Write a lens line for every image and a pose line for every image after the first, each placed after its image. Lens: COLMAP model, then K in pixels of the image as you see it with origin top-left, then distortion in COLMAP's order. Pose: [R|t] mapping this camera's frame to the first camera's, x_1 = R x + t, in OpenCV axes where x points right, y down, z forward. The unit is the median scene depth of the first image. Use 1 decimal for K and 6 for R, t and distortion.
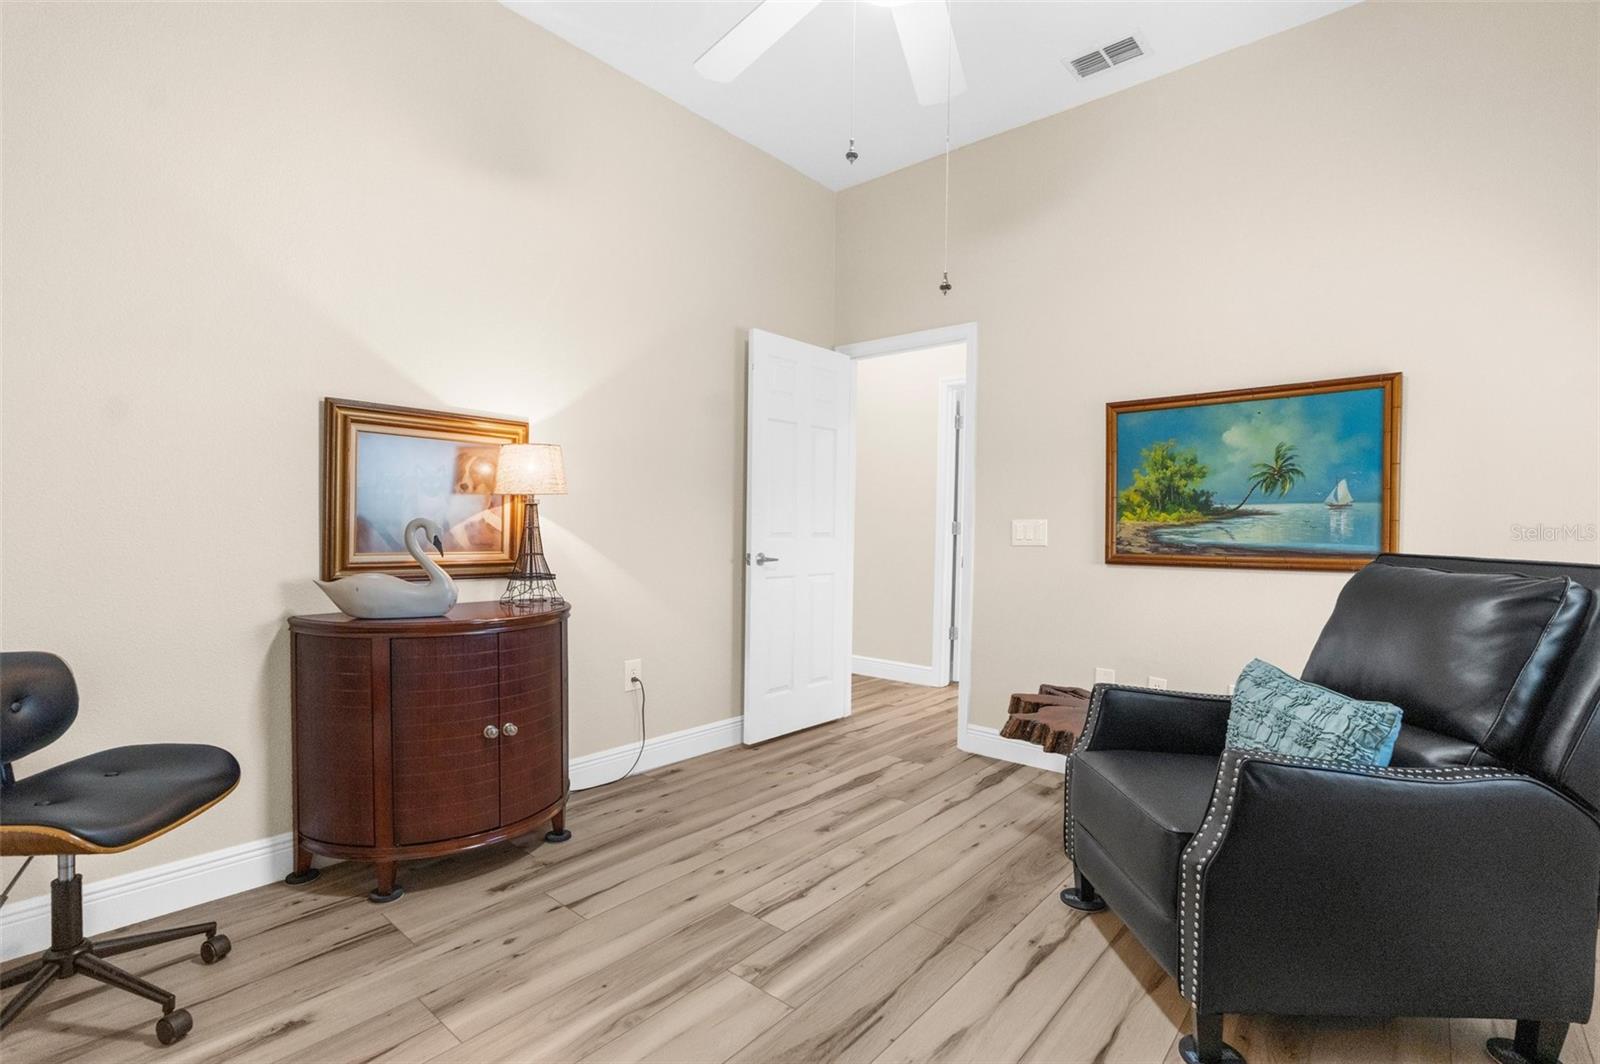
lens RADIAL K [[736.3, 0, 795.9], [0, 736.3, 523.2], [0, 0, 1]] dist [-0.012950, 0.003937]
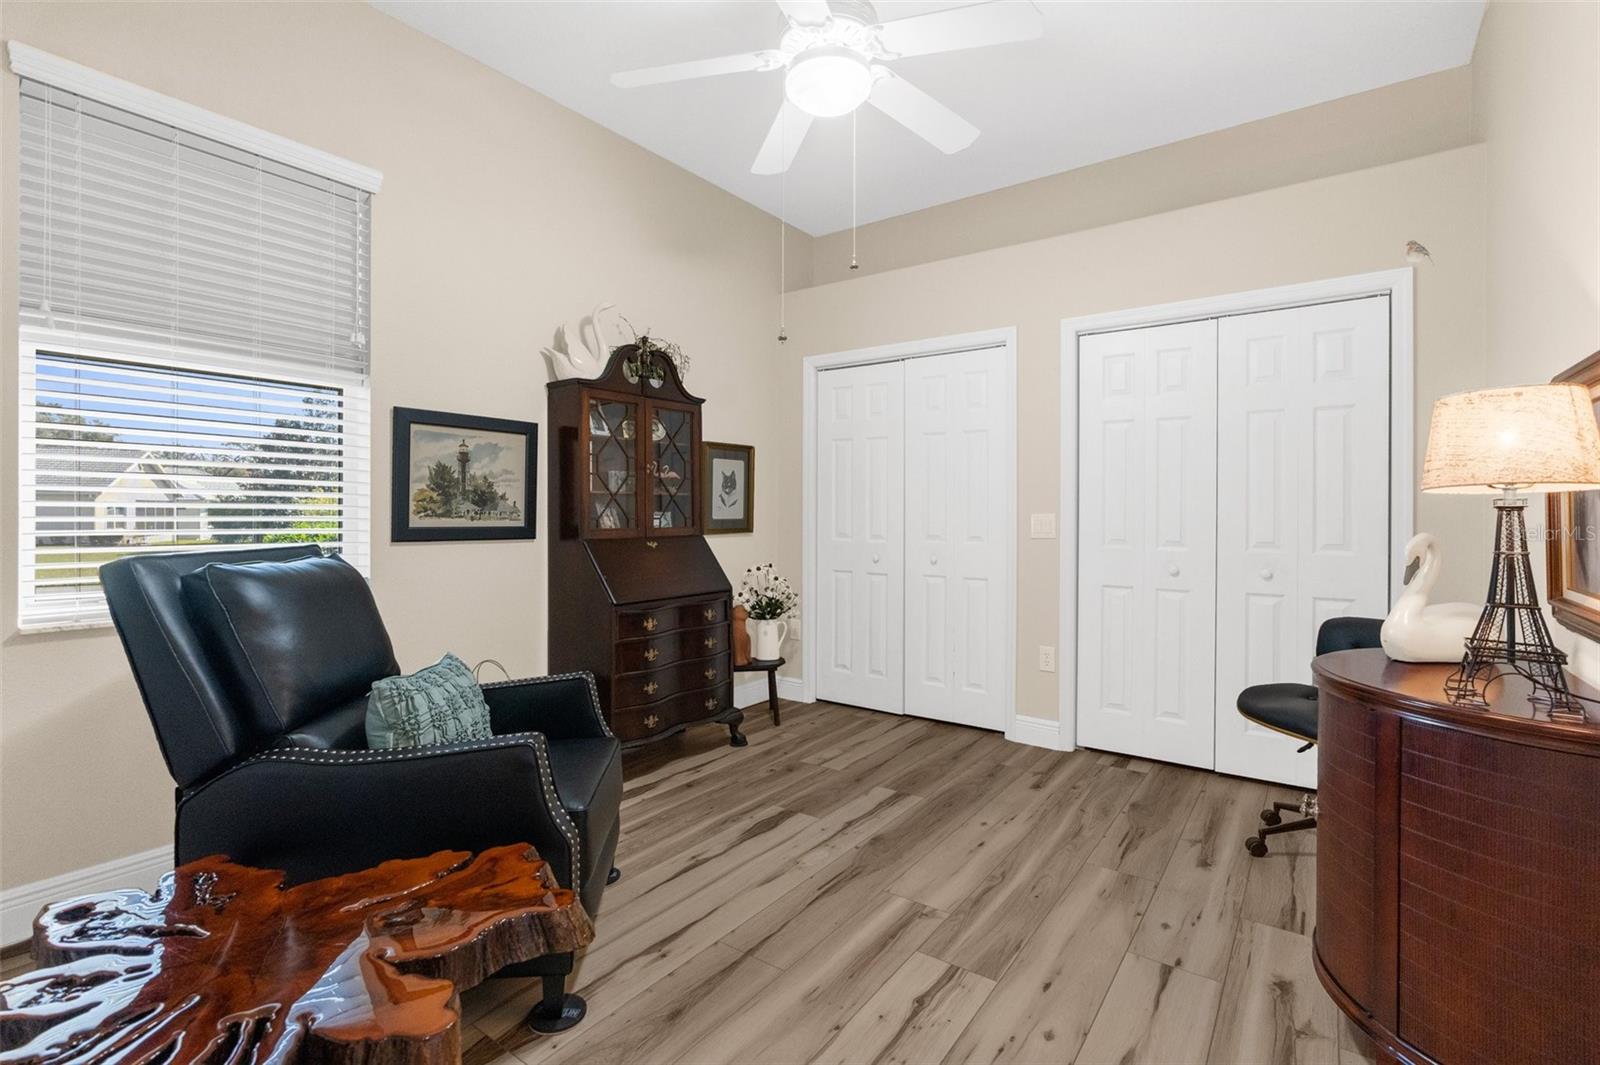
lens RADIAL K [[736.3, 0, 800.7], [0, 736.3, 530.4], [0, 0, 1]] dist [-0.012950, 0.003937]
pose [[-0.995909, -0.020431, -0.088027, 0.236541], [-0.021647, 0.999683, 0.012882, -0.007399], [0.087736, 0.014735, -0.996035, 1.953539]]
